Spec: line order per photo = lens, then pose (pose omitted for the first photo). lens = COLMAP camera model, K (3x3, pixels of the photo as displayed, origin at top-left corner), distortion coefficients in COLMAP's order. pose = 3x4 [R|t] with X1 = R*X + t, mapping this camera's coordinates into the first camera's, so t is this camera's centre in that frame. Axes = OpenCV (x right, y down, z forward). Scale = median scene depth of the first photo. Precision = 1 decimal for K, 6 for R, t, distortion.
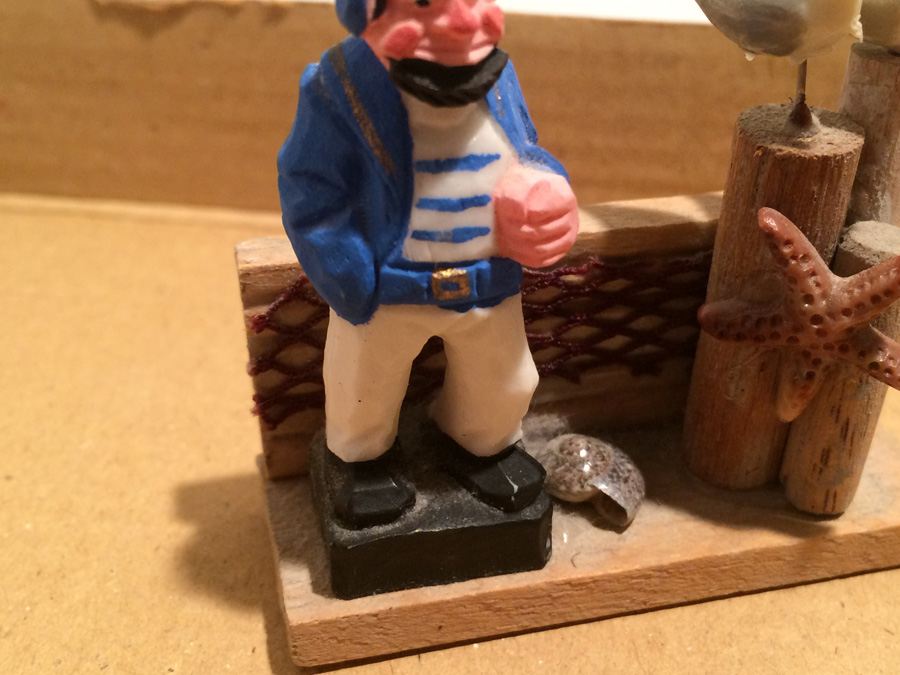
lens RADIAL K [[1170.9, 0, 446.2], [0, 1170.9, 343.8], [0, 0, 1]] dist [0.040521, 0.000000]
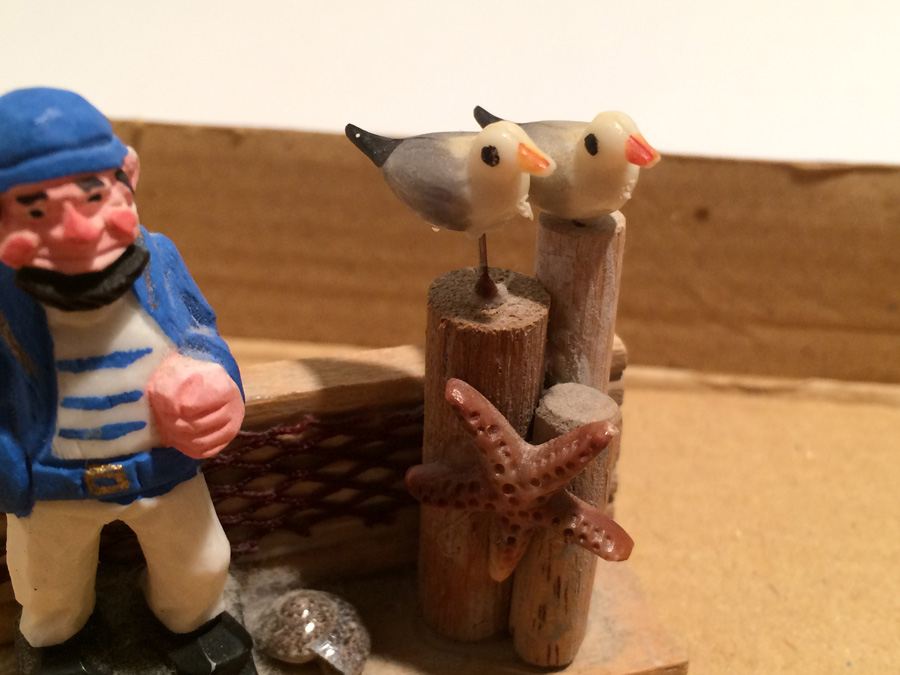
lens RADIAL K [[1170.9, 0, 445.5], [0, 1170.9, 343.7], [0, 0, 1]] dist [0.040521, 0.000000]
pose [[0.998322, -0.018702, 0.054803, 0.192181], [0.020123, 0.999472, -0.025504, -0.109648], [-0.054297, 0.026564, 0.998171, 0.005505]]
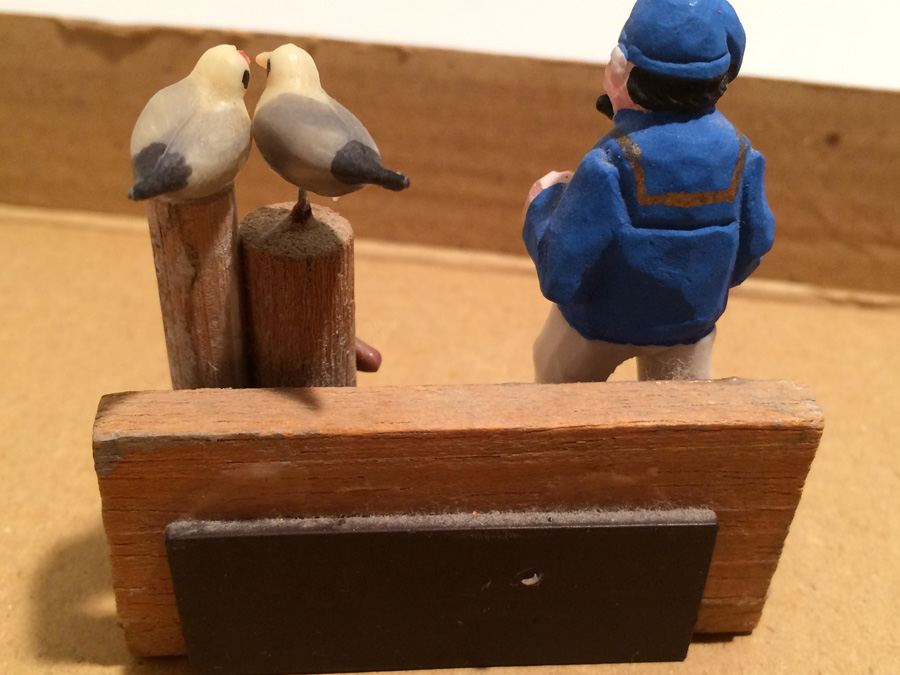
lens RADIAL K [[1170.9, 0, 445.5], [0, 1170.9, 343.1], [0, 0, 1]] dist [0.040521, 0.000000]
pose [[0.998955, 0.012873, 0.043843, 0.004268], [-0.014162, 0.999473, 0.029206, -0.065770], [-0.043444, -0.029797, 0.998611, -0.129129]]
